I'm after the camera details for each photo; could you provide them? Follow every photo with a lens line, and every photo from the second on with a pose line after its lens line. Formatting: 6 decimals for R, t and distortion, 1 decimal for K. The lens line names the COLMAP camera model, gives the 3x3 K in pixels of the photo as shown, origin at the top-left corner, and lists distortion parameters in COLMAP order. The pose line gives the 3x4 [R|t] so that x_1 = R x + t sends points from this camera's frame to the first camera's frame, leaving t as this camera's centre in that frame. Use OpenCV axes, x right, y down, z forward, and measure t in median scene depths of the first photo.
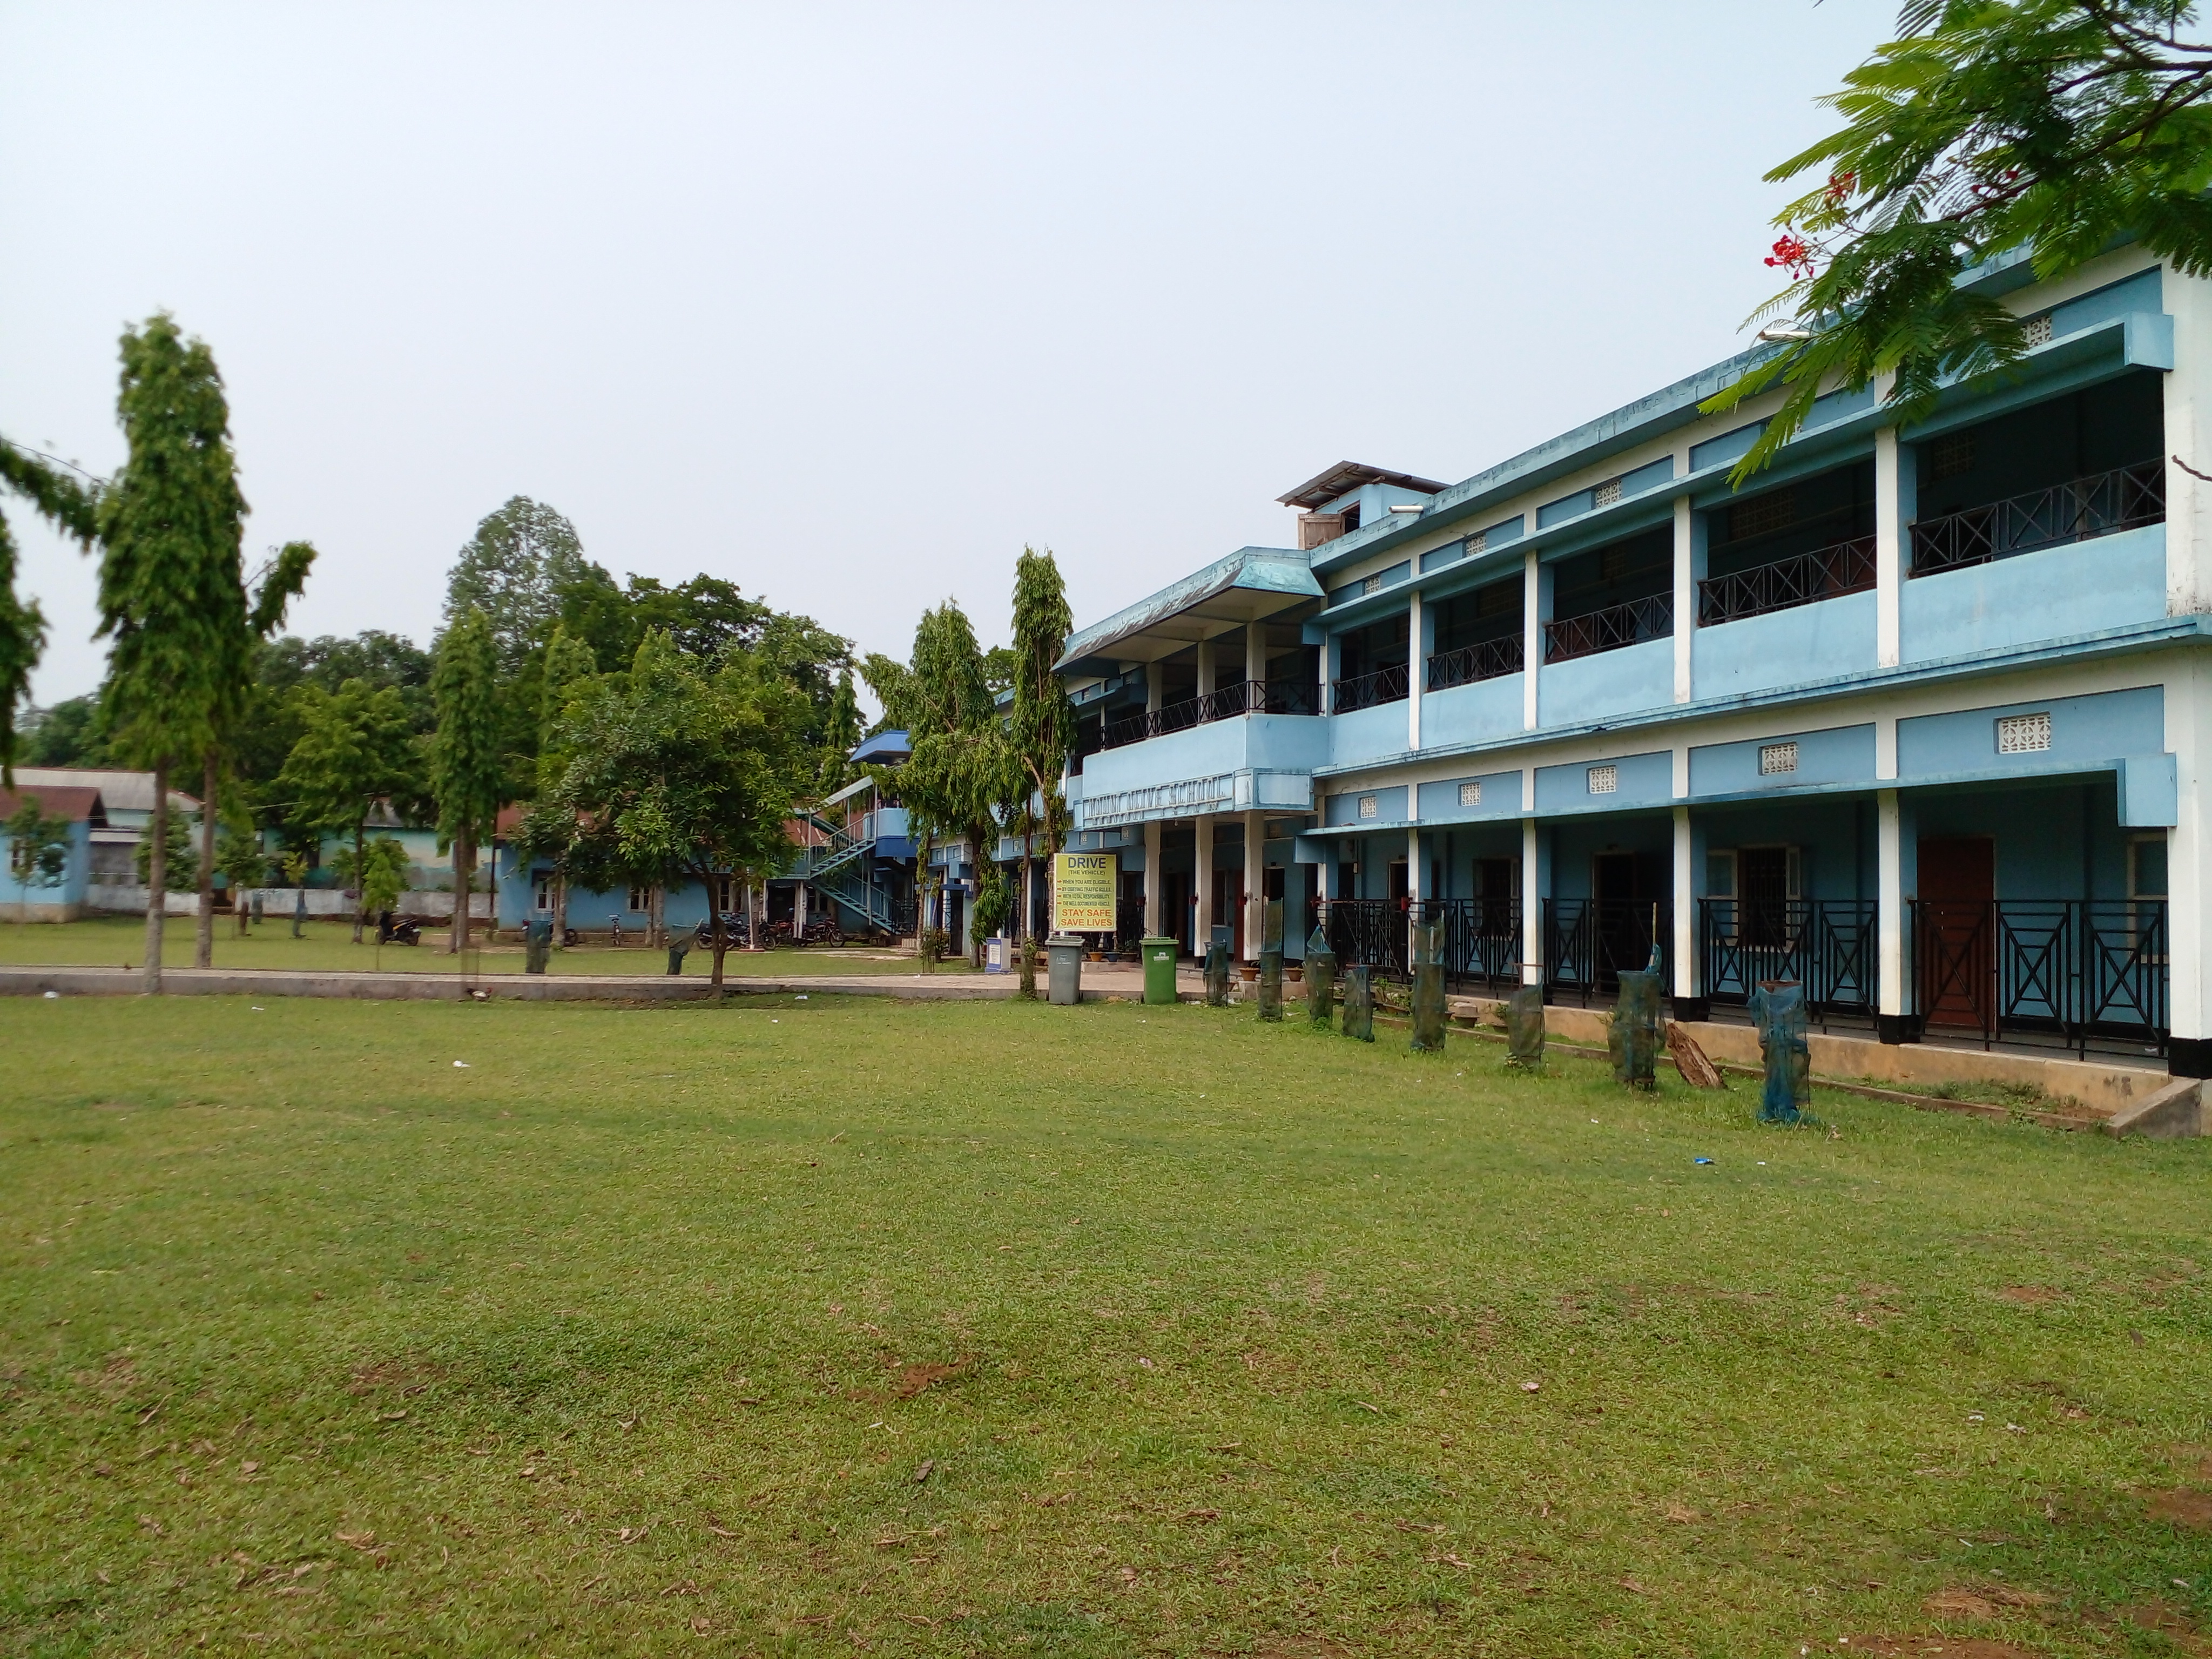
lens RADIAL K [[1714.7, 0, 1106.0], [0, 1714.7, 829.5], [0, 0, 1]] dist [0.002192, 0.001786]
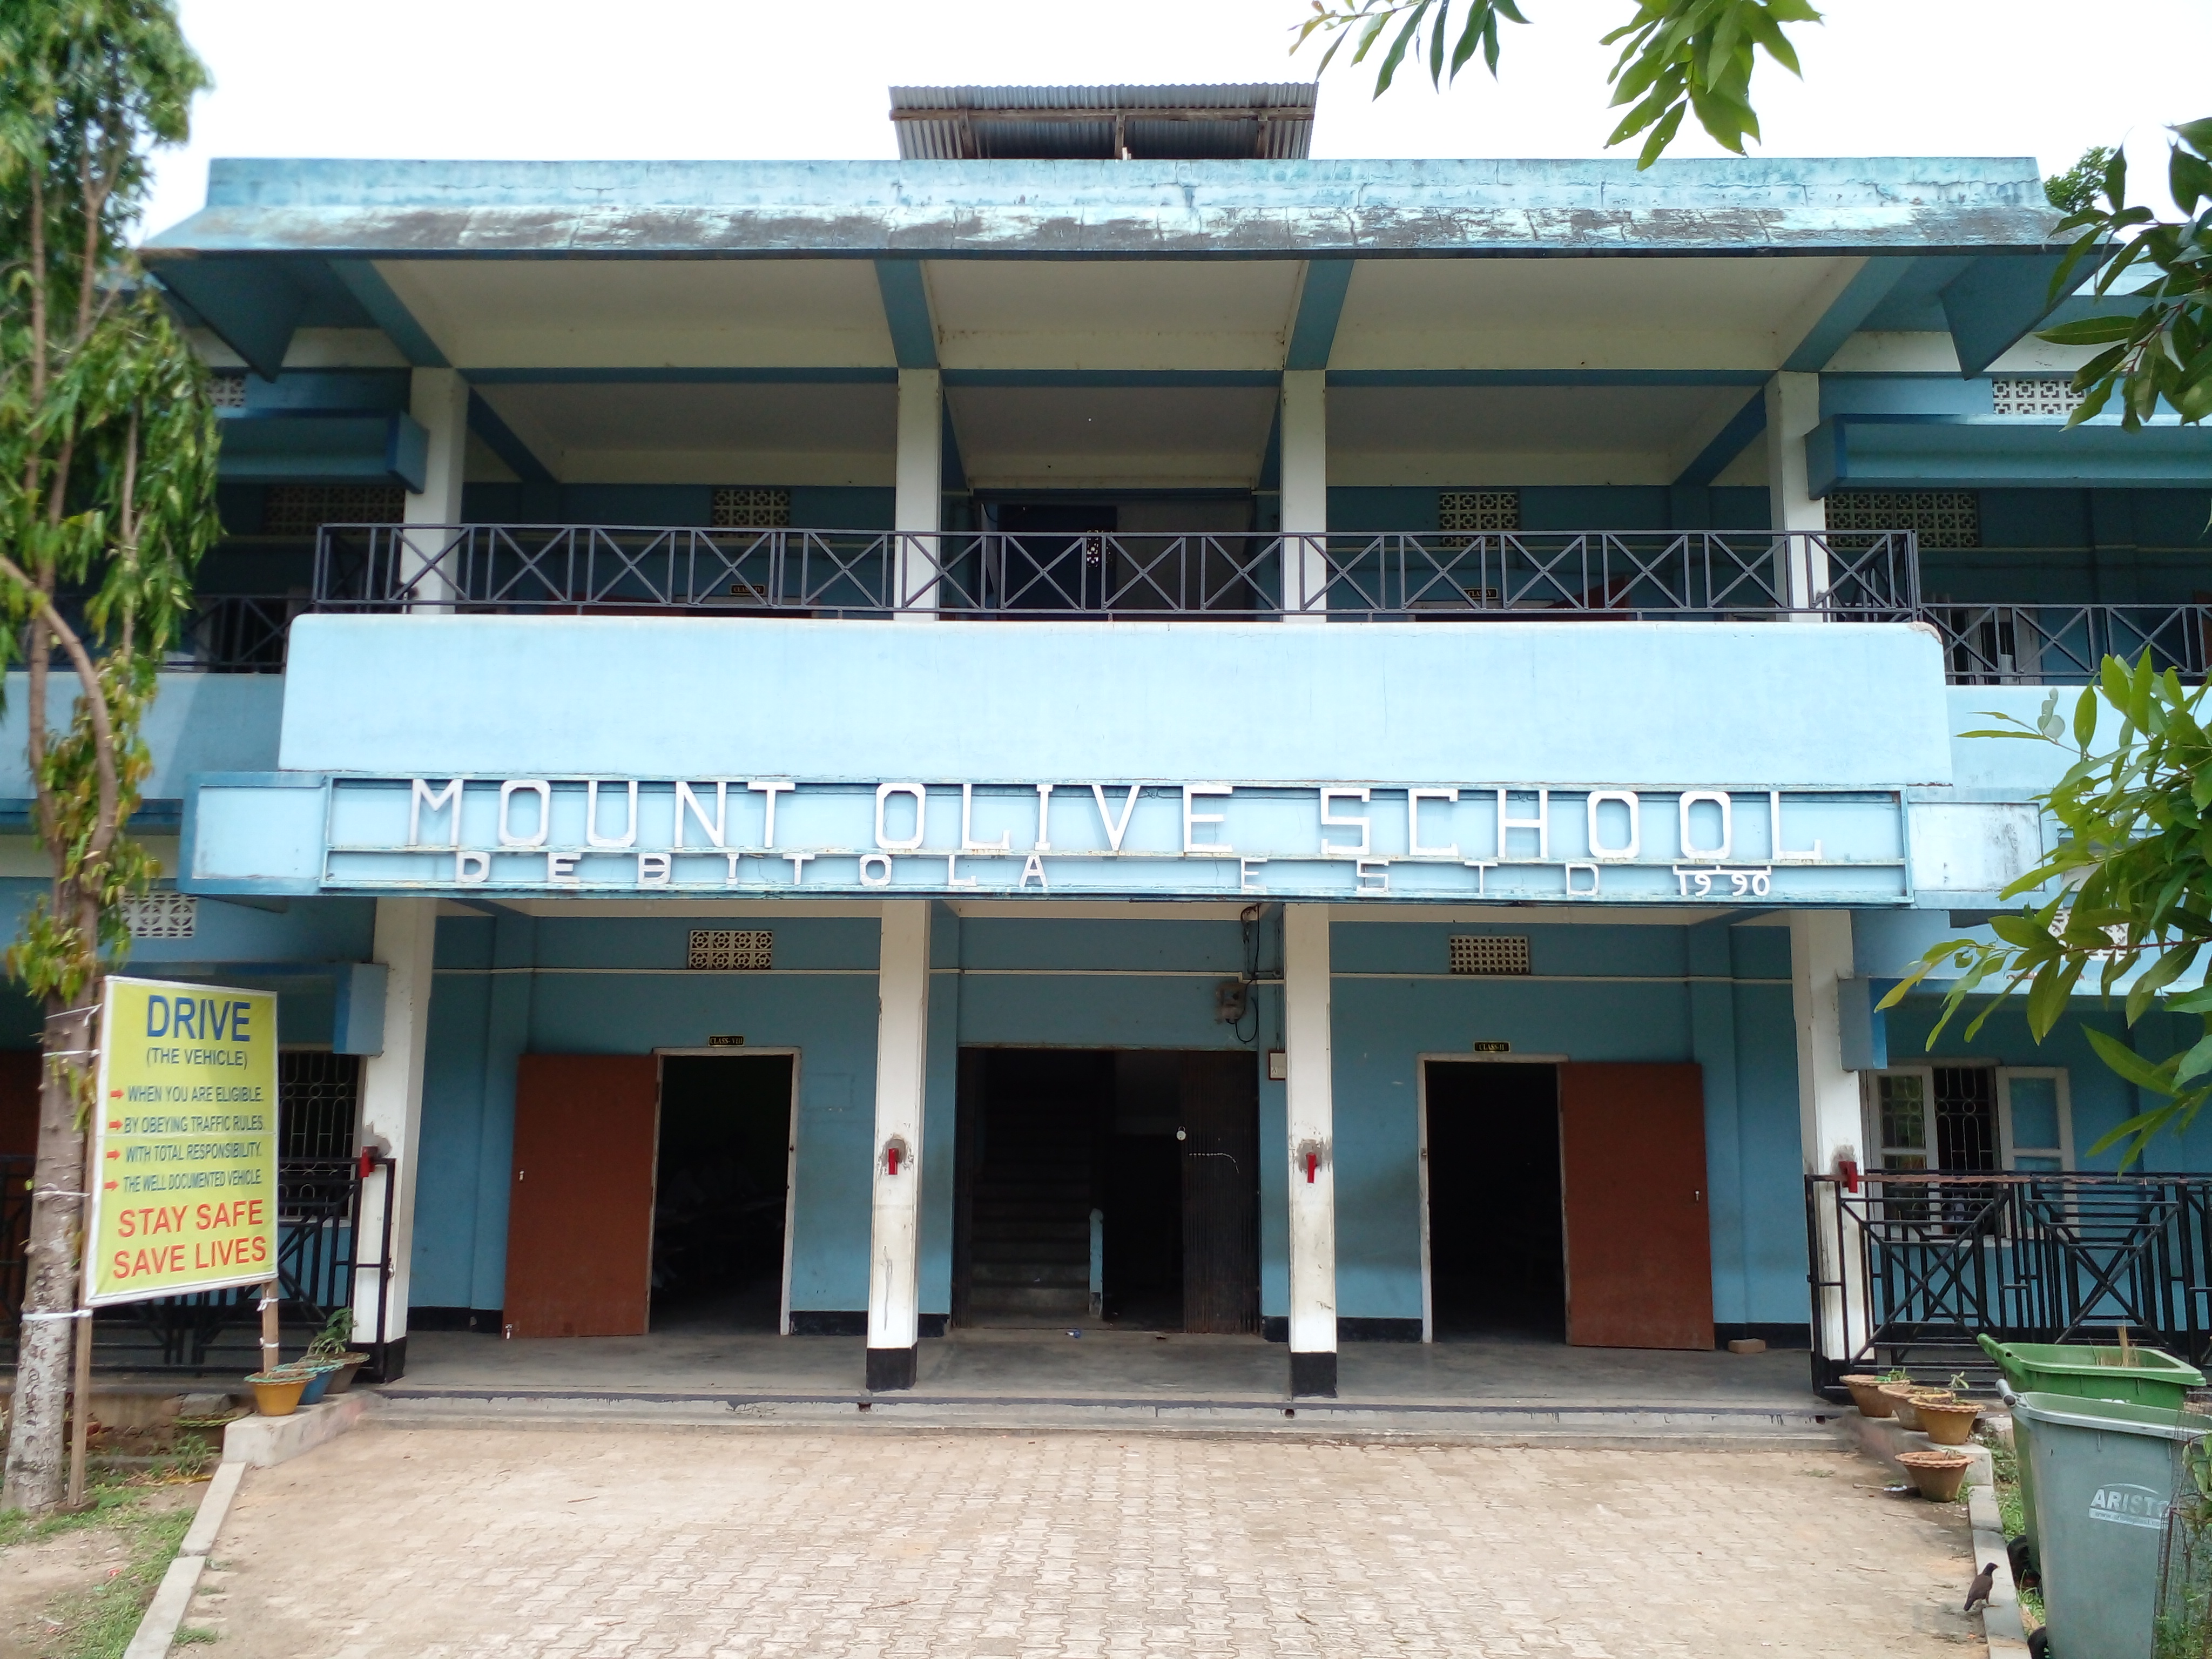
lens RADIAL K [[1714.7, 0, 1106.0], [0, 1714.7, 829.5], [0, 0, 1]] dist [0.002192, 0.001786]
pose [[0.318580, 0.134186, 0.938350, -0.219140], [-0.044520, 0.990955, -0.126593, 0.018315], [-0.946850, -0.001445, 0.321672, 0.811545]]
